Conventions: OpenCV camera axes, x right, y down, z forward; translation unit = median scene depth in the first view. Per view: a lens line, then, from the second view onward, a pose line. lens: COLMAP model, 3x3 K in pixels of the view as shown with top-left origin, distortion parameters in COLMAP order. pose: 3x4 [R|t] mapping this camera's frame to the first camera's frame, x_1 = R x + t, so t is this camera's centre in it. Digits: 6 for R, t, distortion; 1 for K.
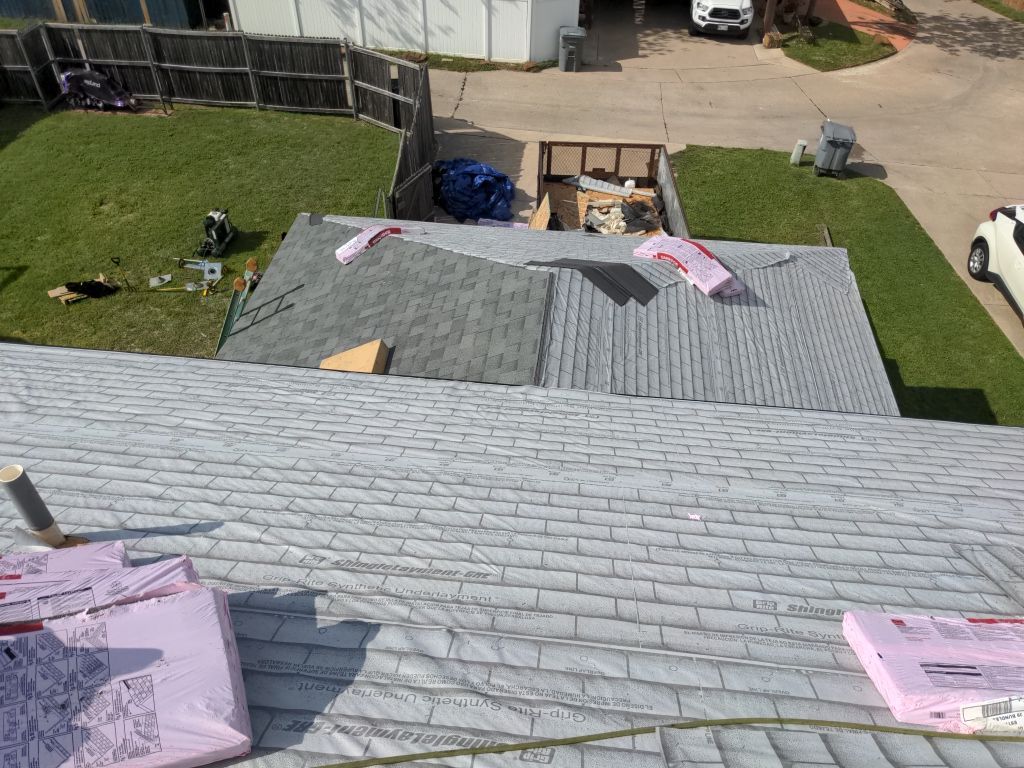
lens RADIAL K [[783.6, 0, 511.6], [0, 783.6, 429.6], [0, 0, 1]] dist [0.002454, -0.003146]
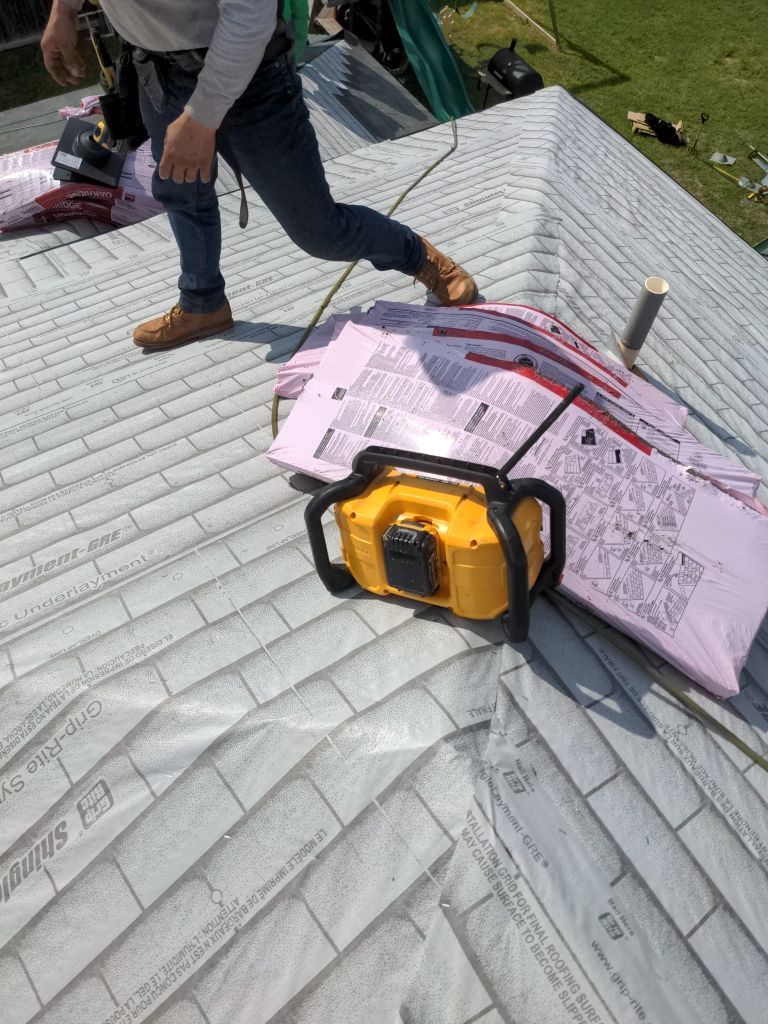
lens RADIAL K [[766.4, 0, 384.0], [0, 766.4, 512.0], [0, 0, 1]] dist [0.002001, -0.028919]
pose [[0.629028, 0.685647, -0.366350, -0.183519], [-0.586050, 0.727875, 0.356009, 0.071703], [0.510754, -0.009240, 0.859678, 0.000335]]
